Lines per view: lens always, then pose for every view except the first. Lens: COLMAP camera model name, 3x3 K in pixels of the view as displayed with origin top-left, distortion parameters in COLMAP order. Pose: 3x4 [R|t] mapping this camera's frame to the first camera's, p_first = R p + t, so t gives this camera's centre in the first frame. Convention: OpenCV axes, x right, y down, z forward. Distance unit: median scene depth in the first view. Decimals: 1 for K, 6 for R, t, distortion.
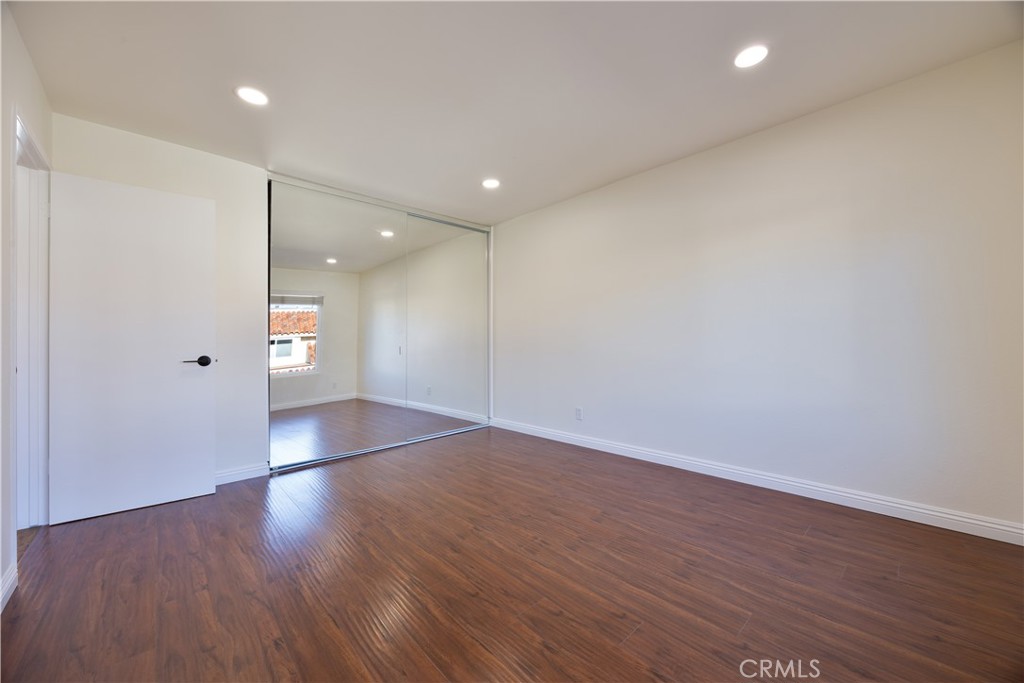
lens RADIAL K [[389.7, 0, 512.0], [0, 389.7, 341.5], [0, 0, 1]] dist [0.000424, 0.000095]
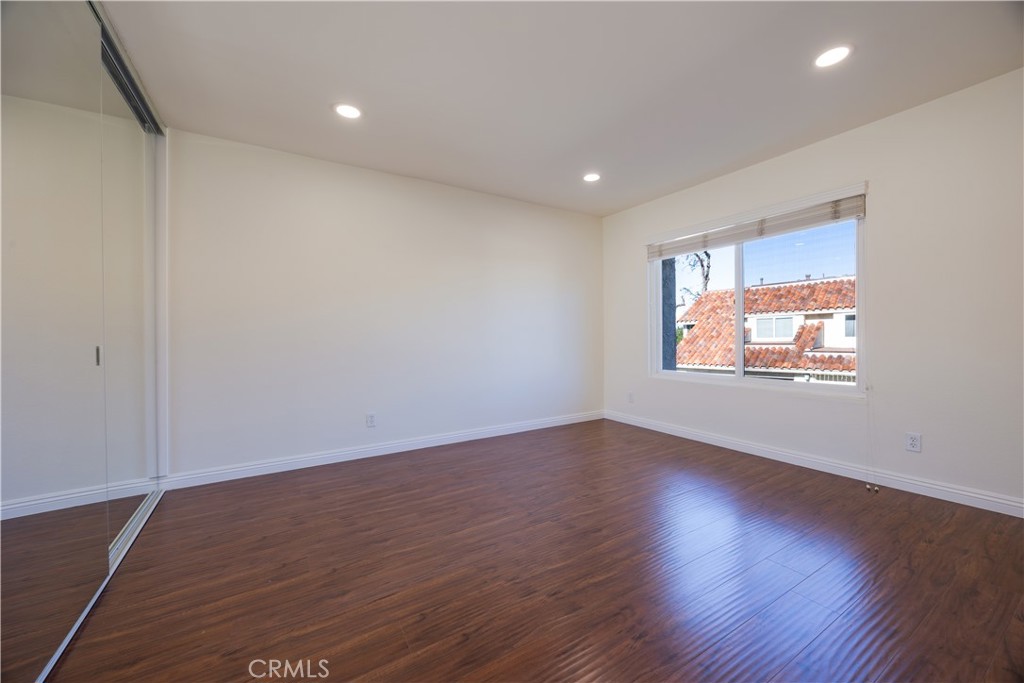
lens RADIAL K [[389.7, 0, 512.0], [0, 389.7, 341.5], [0, 0, 1]] dist [0.000424, 0.000095]
pose [[0.187397, 0.006267, 0.982264, -0.842205], [0.007048, 0.999945, -0.007724, 0.025168], [-0.982259, 0.008370, 0.187343, 0.712026]]
